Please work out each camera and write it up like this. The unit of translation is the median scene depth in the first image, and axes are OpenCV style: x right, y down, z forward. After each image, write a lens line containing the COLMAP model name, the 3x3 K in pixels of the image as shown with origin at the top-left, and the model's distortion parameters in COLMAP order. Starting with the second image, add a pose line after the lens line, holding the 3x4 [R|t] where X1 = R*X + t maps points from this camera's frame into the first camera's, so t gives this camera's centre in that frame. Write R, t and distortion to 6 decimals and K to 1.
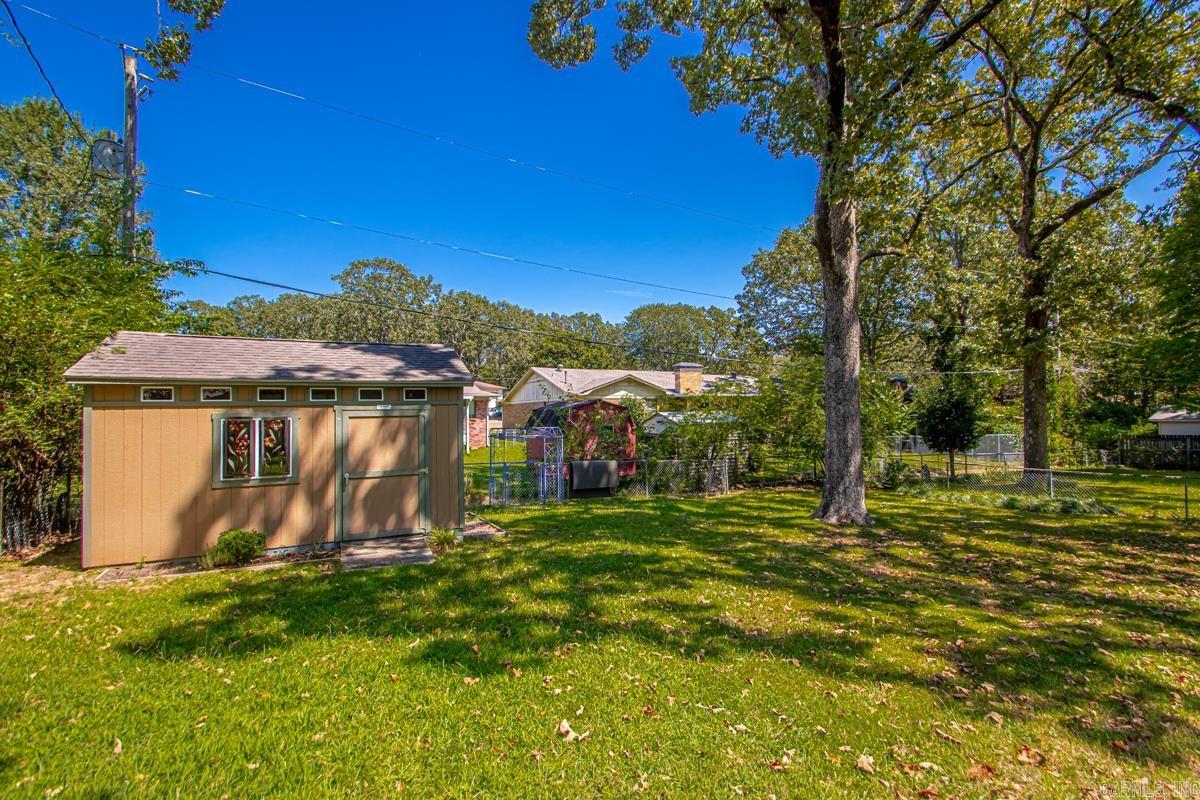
lens RADIAL K [[560.0, 0, 604.1], [0, 560.0, 399.5], [0, 0, 1]] dist [0.009445, -0.014536]
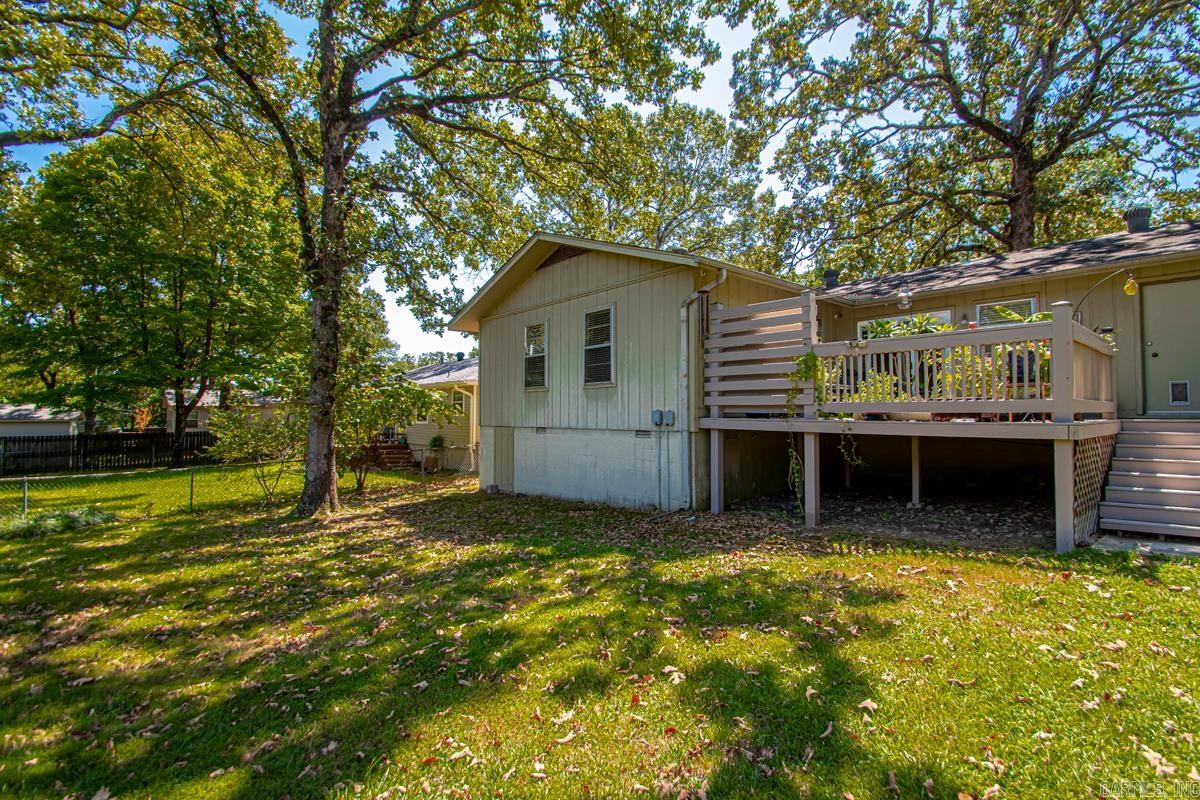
lens RADIAL K [[560.0, 0, 607.6], [0, 560.0, 398.5], [0, 0, 1]] dist [0.009445, -0.014536]
pose [[-0.223446, 0.039064, 0.973933, -0.100617], [-0.025868, 0.998607, -0.045988, 0.049725], [-0.974373, -0.035470, -0.222124, 0.547071]]
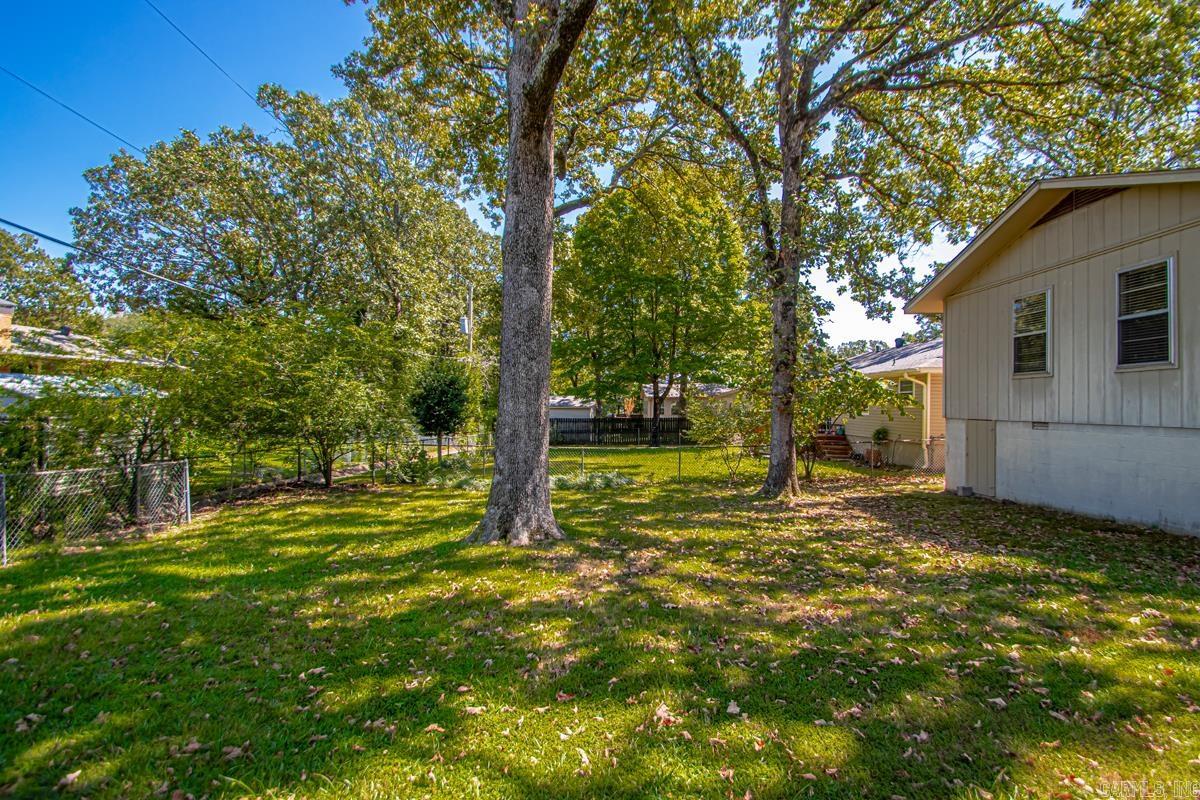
lens RADIAL K [[560.0, 0, 609.0], [0, 560.0, 399.6], [0, 0, 1]] dist [0.009445, -0.014536]
pose [[0.481074, 0.021652, 0.876412, -0.110445], [-0.039516, 0.999214, -0.002995, 0.053826], [-0.875789, -0.033192, 0.481552, 0.611200]]
